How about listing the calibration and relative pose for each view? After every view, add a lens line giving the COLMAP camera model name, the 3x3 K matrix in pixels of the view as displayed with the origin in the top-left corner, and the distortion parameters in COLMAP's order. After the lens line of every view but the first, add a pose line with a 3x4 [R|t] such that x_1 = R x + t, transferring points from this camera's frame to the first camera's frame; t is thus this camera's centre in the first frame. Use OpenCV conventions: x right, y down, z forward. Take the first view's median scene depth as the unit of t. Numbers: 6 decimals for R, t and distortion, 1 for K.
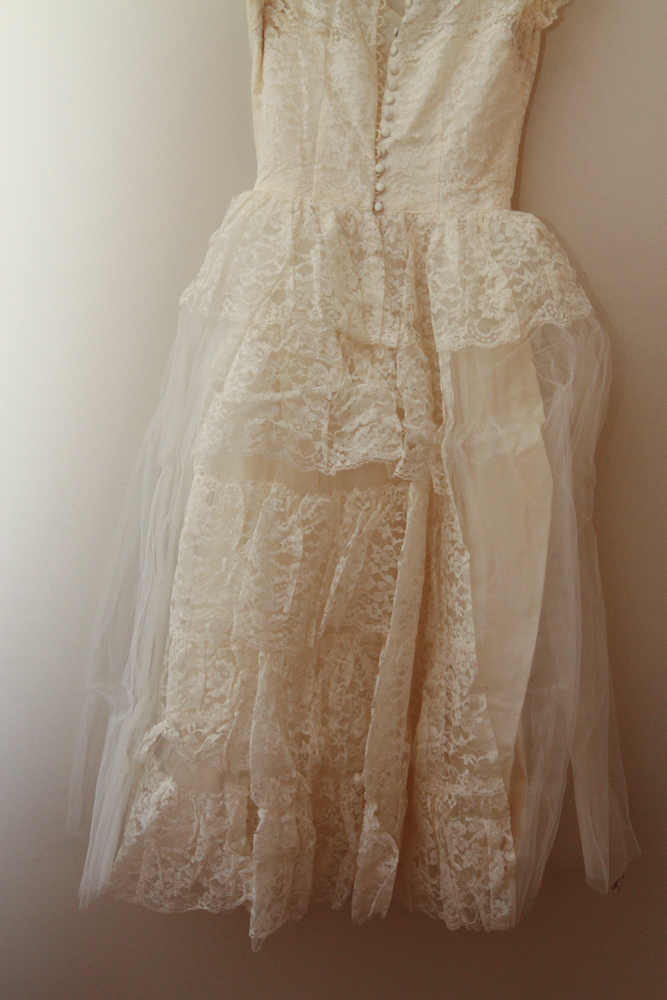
lens RADIAL K [[1118.2, 0, 333.5], [0, 1118.2, 500.0], [0, 0, 1]] dist [-0.014123, 0.000318]
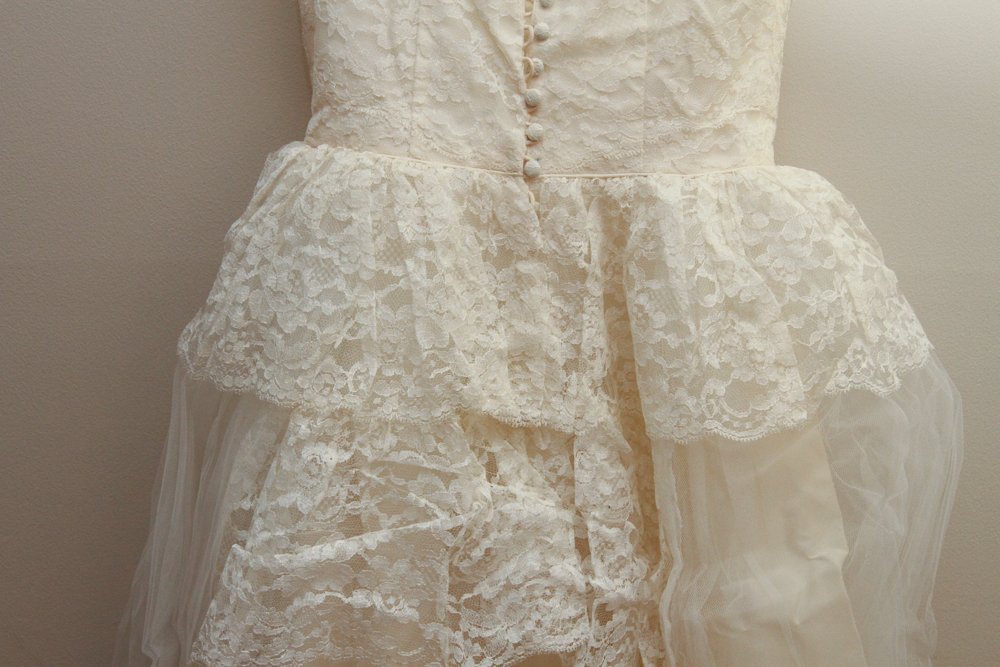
lens RADIAL K [[1086.9, 0, 500.0], [0, 1086.9, 333.5], [0, 0, 1]] dist [-0.014886, 0.010899]
pose [[0.999614, -0.025297, -0.011479, 0.028548], [0.025514, 0.999489, 0.019258, -0.196589], [0.010986, -0.019544, 0.999749, 0.479454]]
